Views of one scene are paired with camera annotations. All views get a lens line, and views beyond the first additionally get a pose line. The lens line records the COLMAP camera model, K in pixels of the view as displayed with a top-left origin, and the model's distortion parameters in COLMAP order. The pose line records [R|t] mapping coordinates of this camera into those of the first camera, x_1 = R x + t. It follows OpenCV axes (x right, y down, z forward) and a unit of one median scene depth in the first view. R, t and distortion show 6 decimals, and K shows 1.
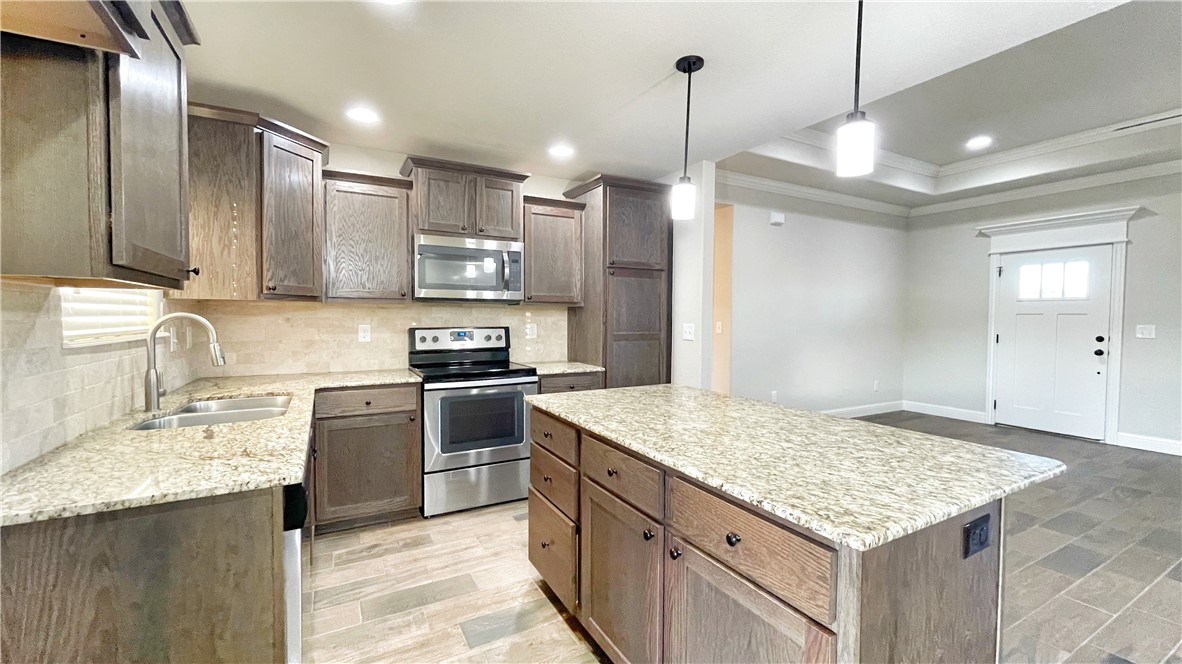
lens RADIAL K [[476.1, 0, 587.2], [0, 476.1, 331.8], [0, 0, 1]] dist [-0.001454, 0.000213]
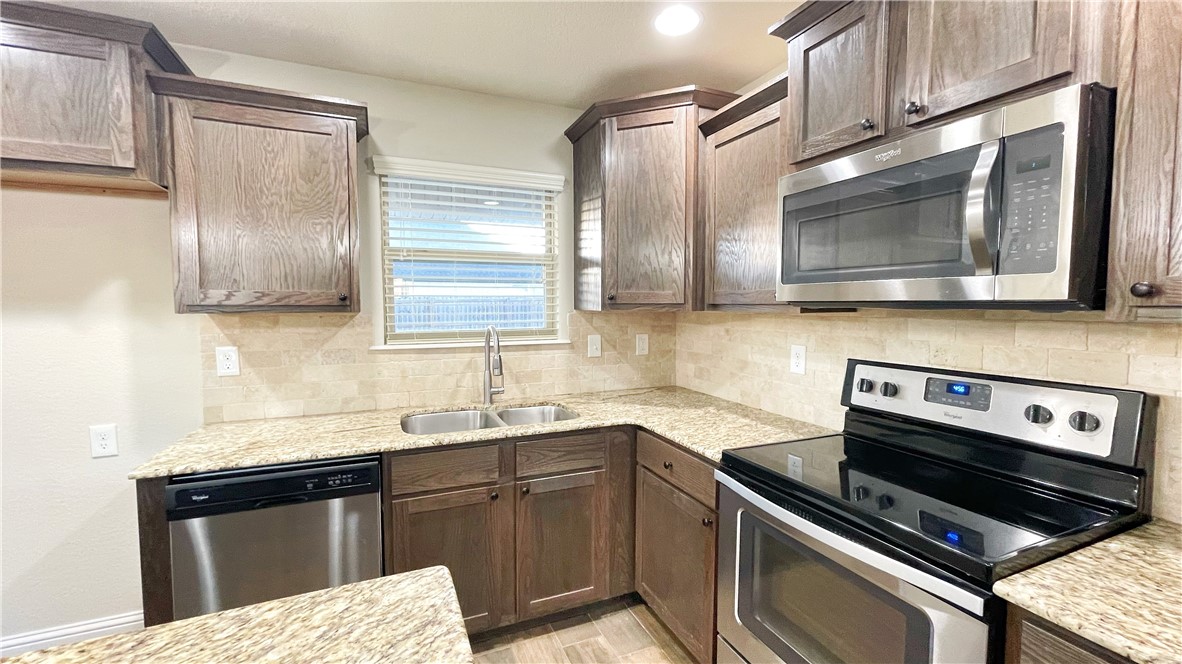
lens RADIAL K [[476.1, 0, 587.5], [0, 476.1, 331.0], [0, 0, 1]] dist [-0.001454, 0.000213]
pose [[-0.093224, 0.053540, -0.994205, 0.157838], [-0.033382, 0.997824, 0.056865, -0.057260], [0.995085, 0.038490, -0.091234, 0.762674]]
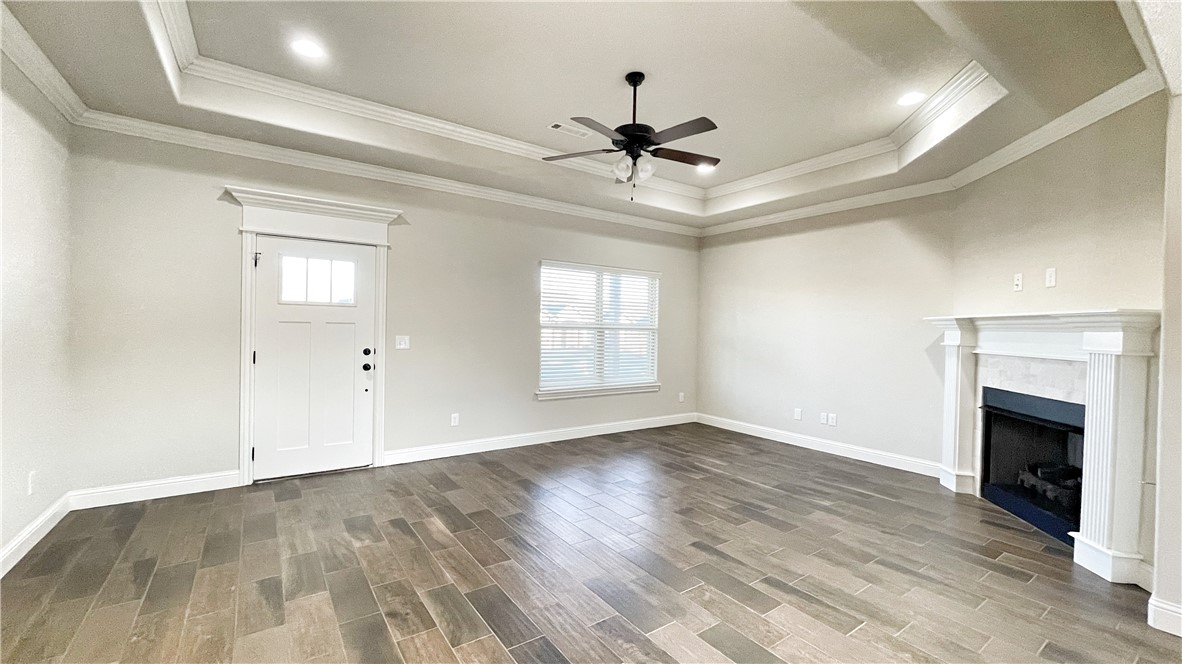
lens RADIAL K [[476.1, 0, 587.0], [0, 476.1, 331.7], [0, 0, 1]] dist [-0.001454, 0.000213]
pose [[-0.114130, -0.017477, 0.993312, 0.217266], [0.013984, 0.999718, 0.019196, -0.047346], [-0.993367, 0.016082, -0.113853, 0.984846]]
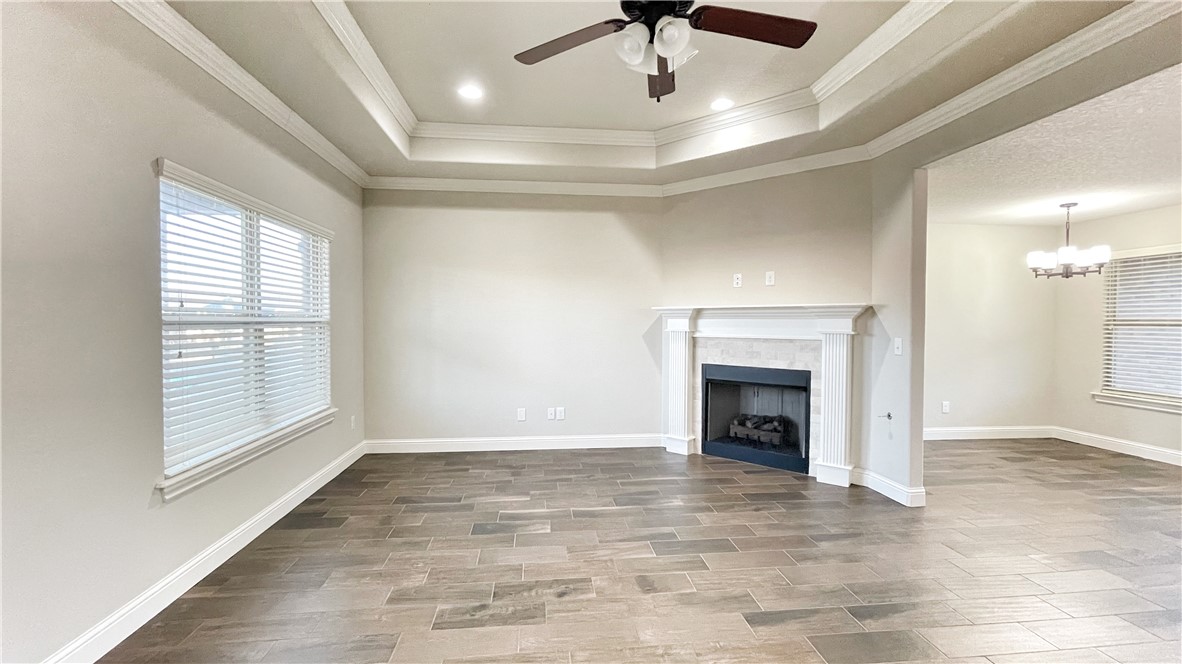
lens RADIAL K [[476.1, 0, 583.6], [0, 476.1, 331.7], [0, 0, 1]] dist [-0.001454, 0.000213]
pose [[-0.922844, -0.016599, 0.384815, 1.010696], [0.005775, 0.998362, 0.056914, -0.057201], [-0.385130, 0.054745, -0.921237, 1.330443]]
